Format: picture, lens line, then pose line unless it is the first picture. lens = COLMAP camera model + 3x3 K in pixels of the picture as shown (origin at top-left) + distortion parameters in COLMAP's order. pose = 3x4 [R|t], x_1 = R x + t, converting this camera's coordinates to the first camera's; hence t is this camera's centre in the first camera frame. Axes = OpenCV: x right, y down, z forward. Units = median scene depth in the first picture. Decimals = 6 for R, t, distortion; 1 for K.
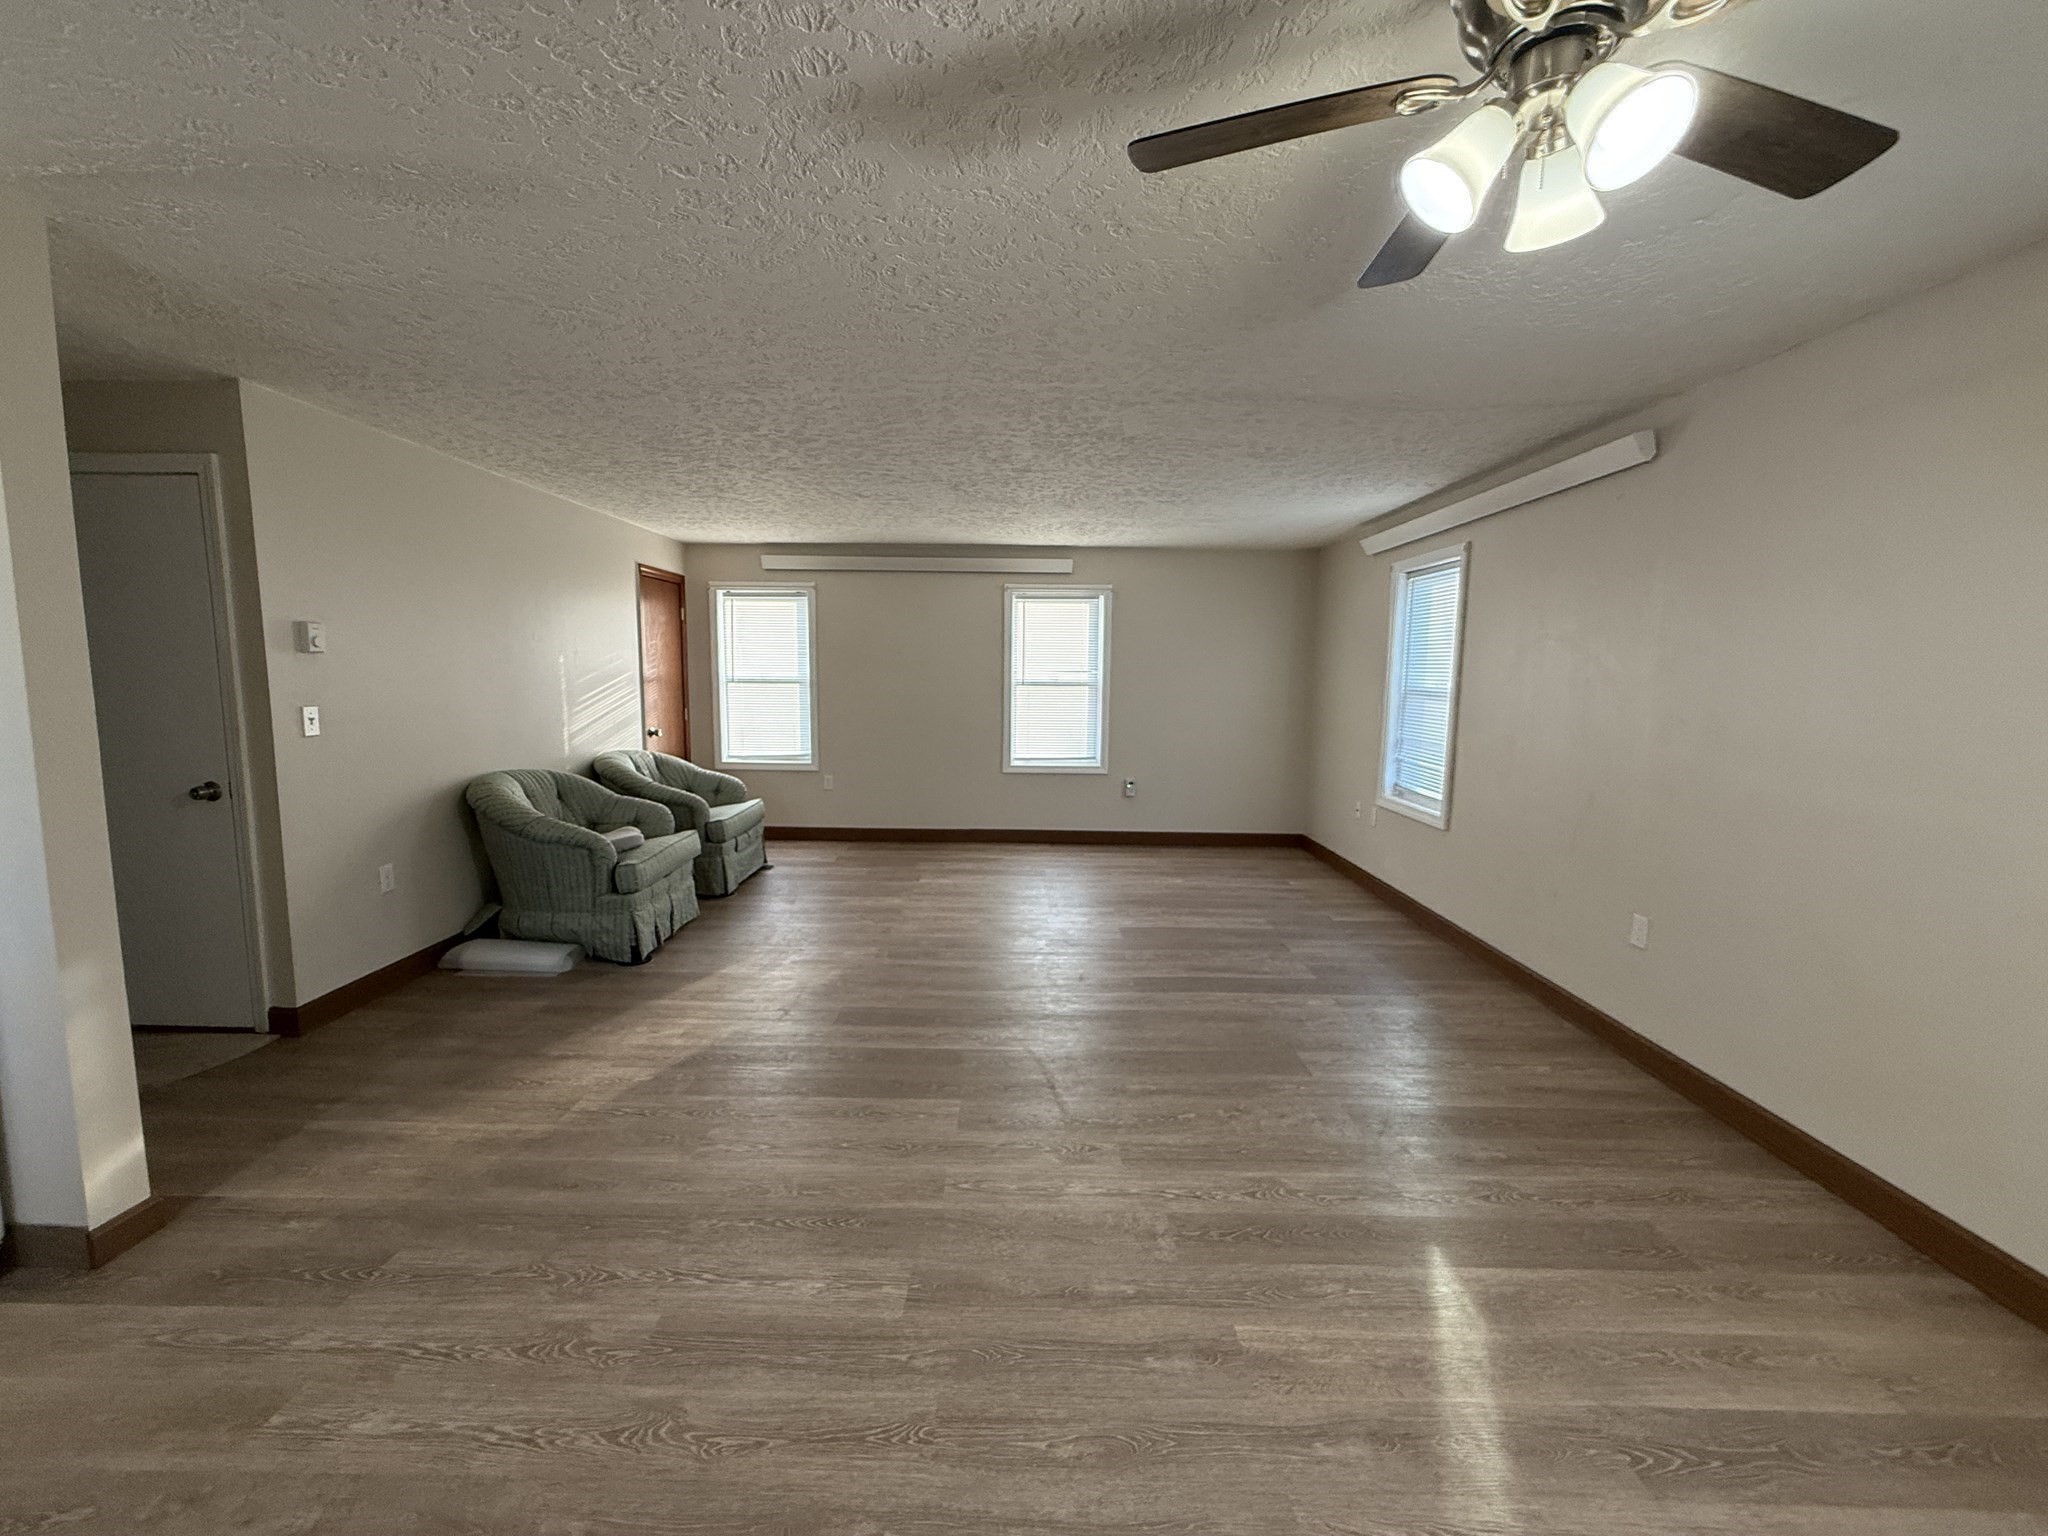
lens RADIAL K [[815.7, 0, 1014.1], [0, 815.7, 766.7], [0, 0, 1]] dist [-0.000215, -0.000931]
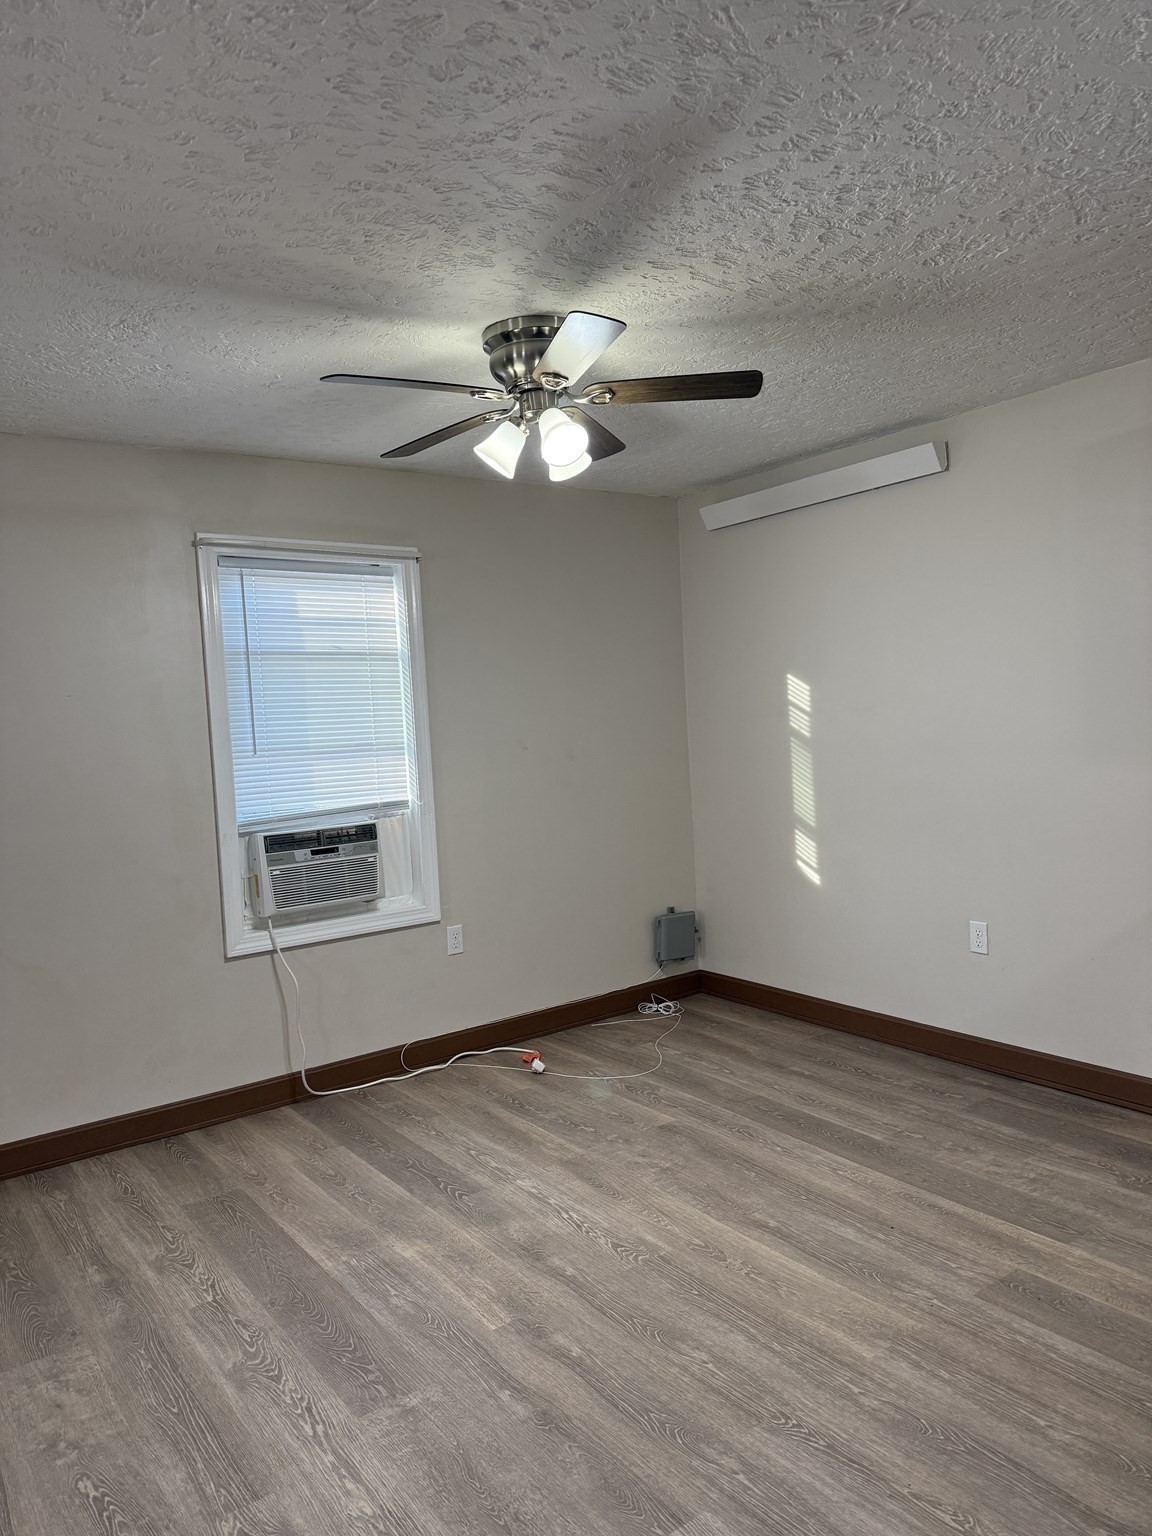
lens RADIAL K [[1071.3, 0, 575.1], [0, 1071.3, 773.5], [0, 0, 1]] dist [0.073657, -0.104469]
pose [[-0.599477, -0.026440, 0.799955, -0.883486], [0.138184, 0.981027, 0.135979, -0.196219], [-0.788373, 0.192058, -0.584450, 1.566500]]
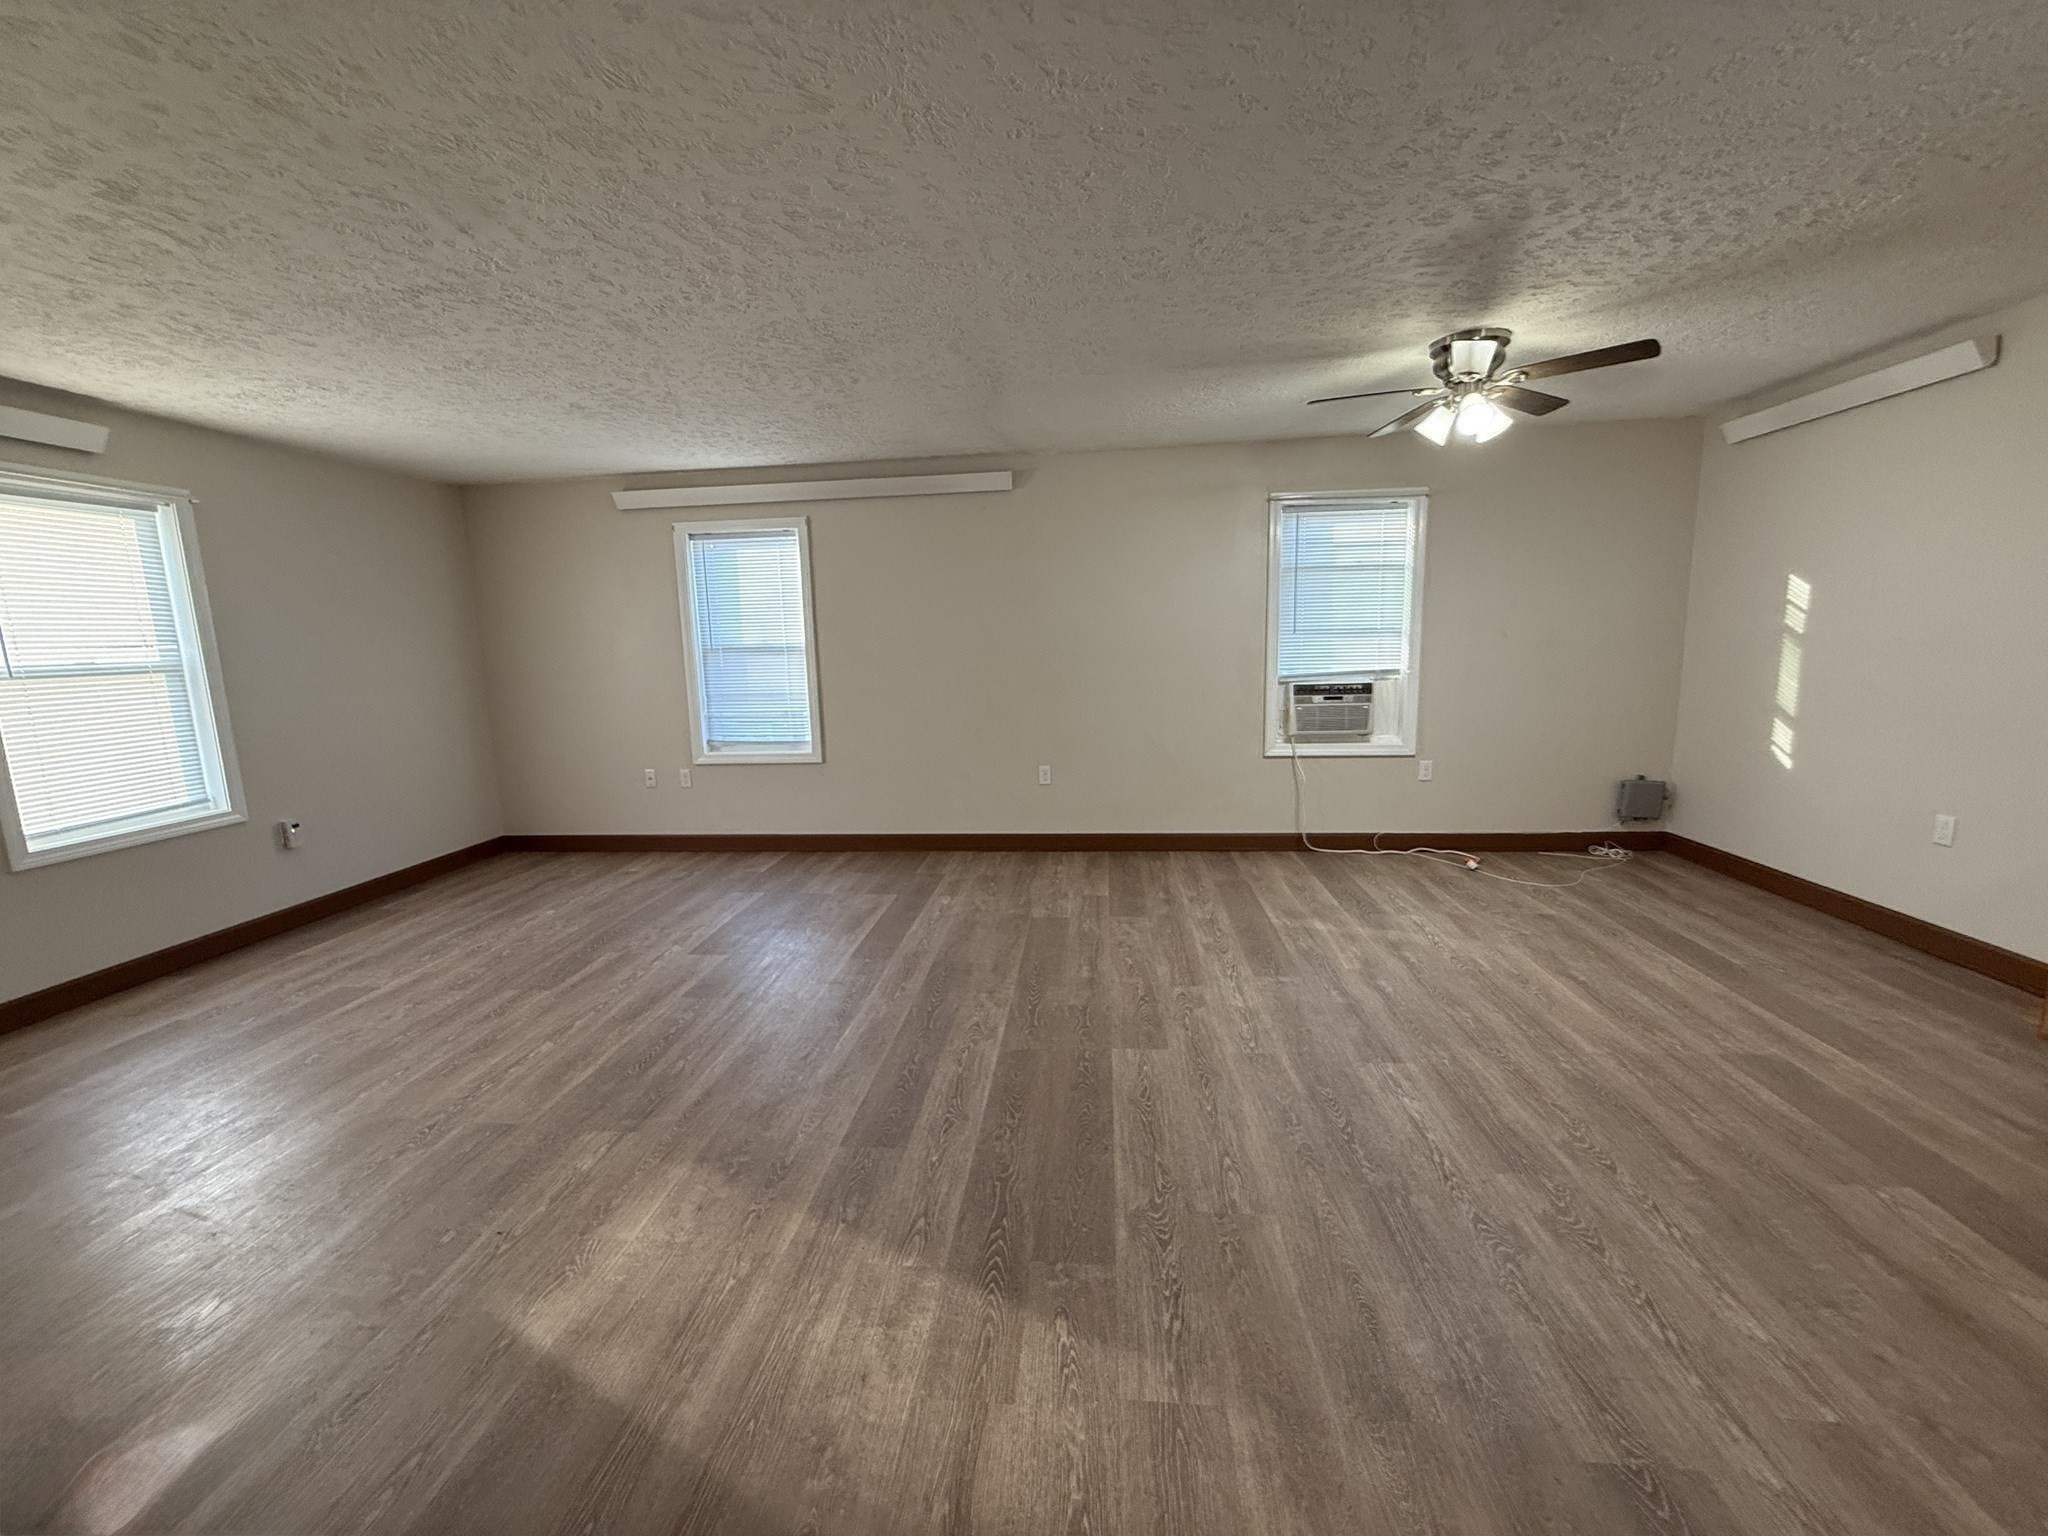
lens RADIAL K [[815.7, 0, 1014.1], [0, 815.7, 766.7], [0, 0, 1]] dist [-0.000215, -0.000931]
pose [[0.090430, -0.172740, 0.980807, -1.486304], [0.145404, 0.976579, 0.158589, -0.153607], [-0.985231, 0.128272, 0.113429, 1.439707]]
